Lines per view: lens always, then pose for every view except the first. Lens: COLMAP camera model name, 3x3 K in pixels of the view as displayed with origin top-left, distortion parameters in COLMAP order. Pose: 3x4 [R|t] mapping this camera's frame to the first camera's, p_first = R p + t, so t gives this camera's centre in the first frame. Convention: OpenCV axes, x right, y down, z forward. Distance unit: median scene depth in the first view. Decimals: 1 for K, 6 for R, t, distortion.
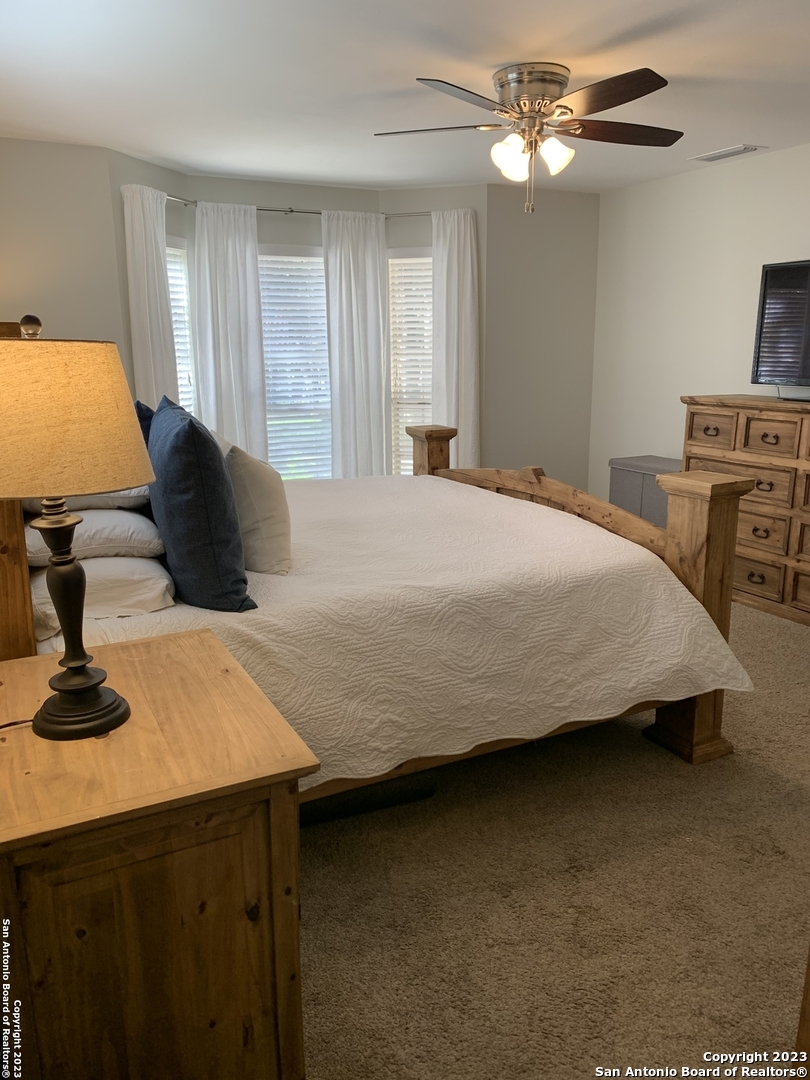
lens RADIAL K [[806.4, 0, 405.0], [0, 806.4, 540.0], [0, 0, 1]] dist [0.005928, -0.034675]
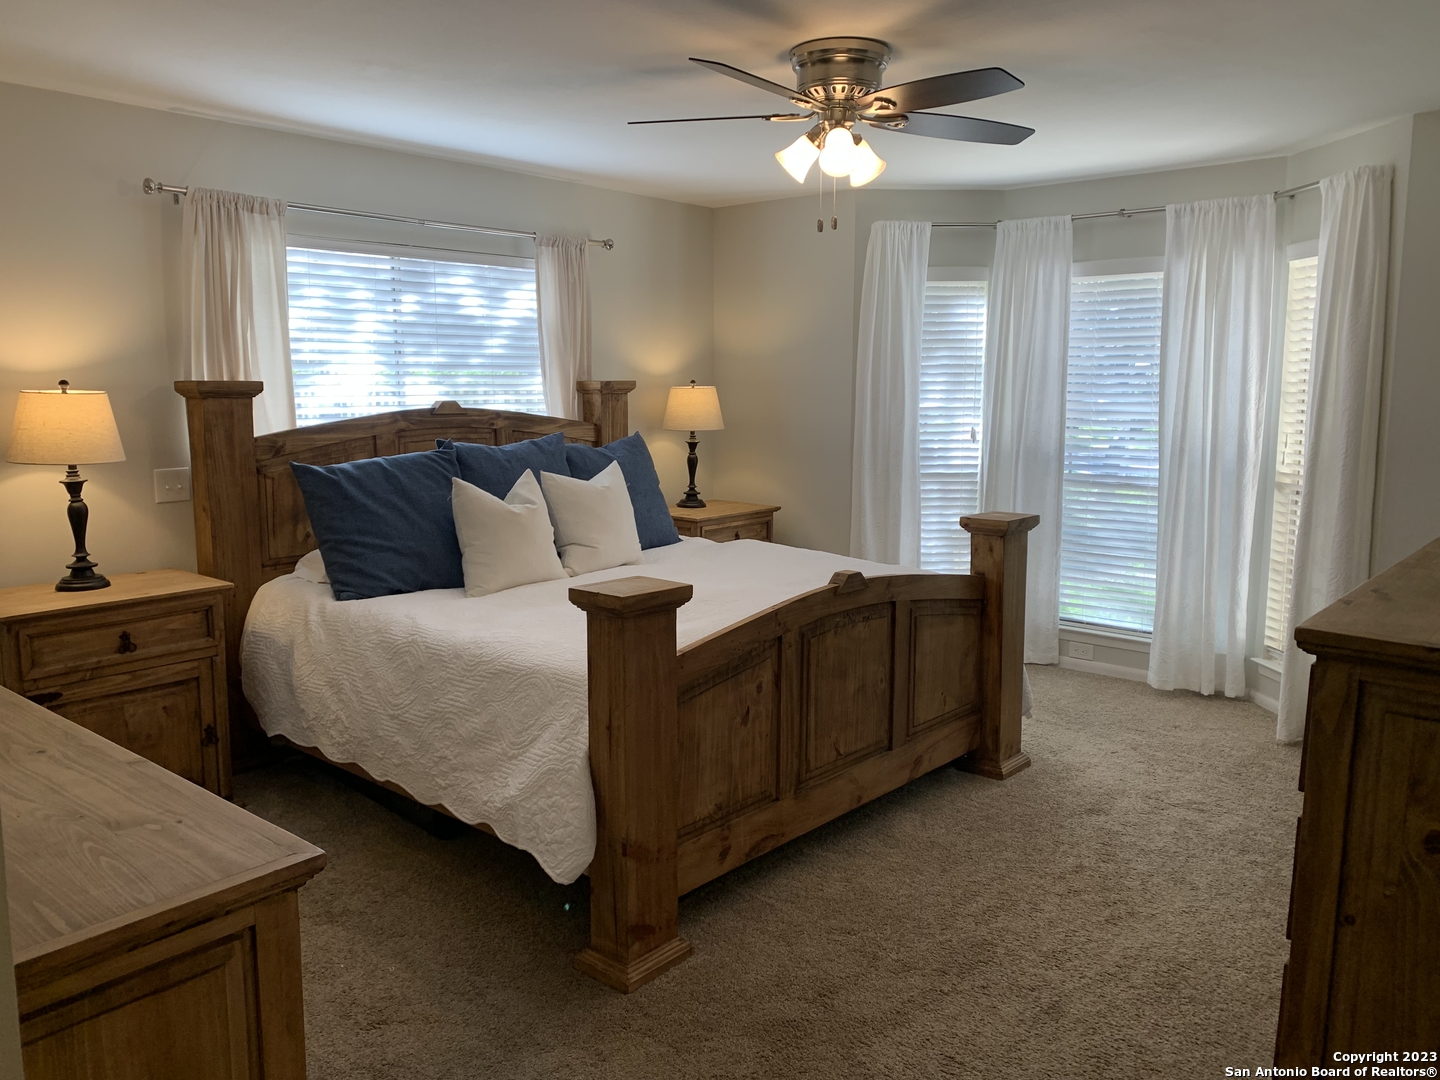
lens RADIAL K [[1075.2, 0, 720.0], [0, 1075.2, 540.0], [0, 0, 1]] dist [0.005928, -0.034675]
pose [[0.378946, 0.135387, -0.915462, 1.237962], [-0.223232, 0.973401, 0.051551, -0.176756], [0.898091, 0.184826, 0.399089, 0.662951]]
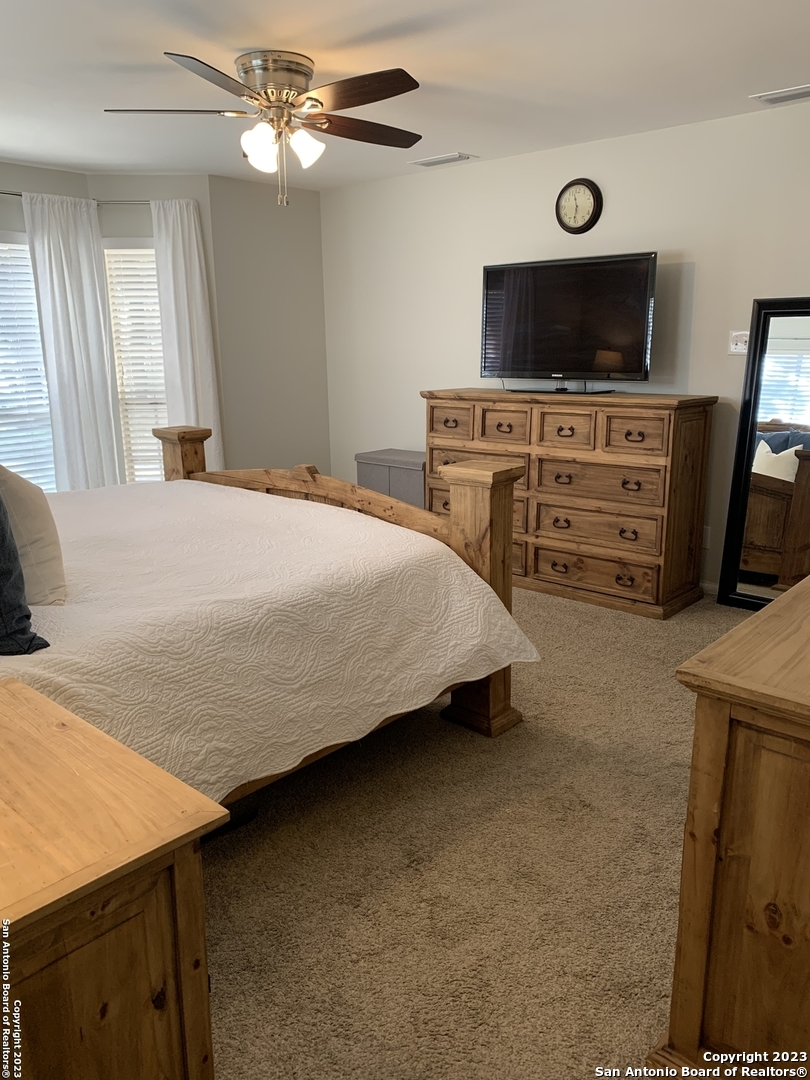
lens RADIAL K [[801.0, 0, 405.0], [0, 801.0, 540.0], [0, 0, 1]] dist [-0.000497, -0.032325]
pose [[0.933520, -0.086762, 0.347870, -0.092294], [0.085138, 0.996169, 0.019983, -0.010626], [-0.348271, 0.010963, 0.937330, 0.053226]]
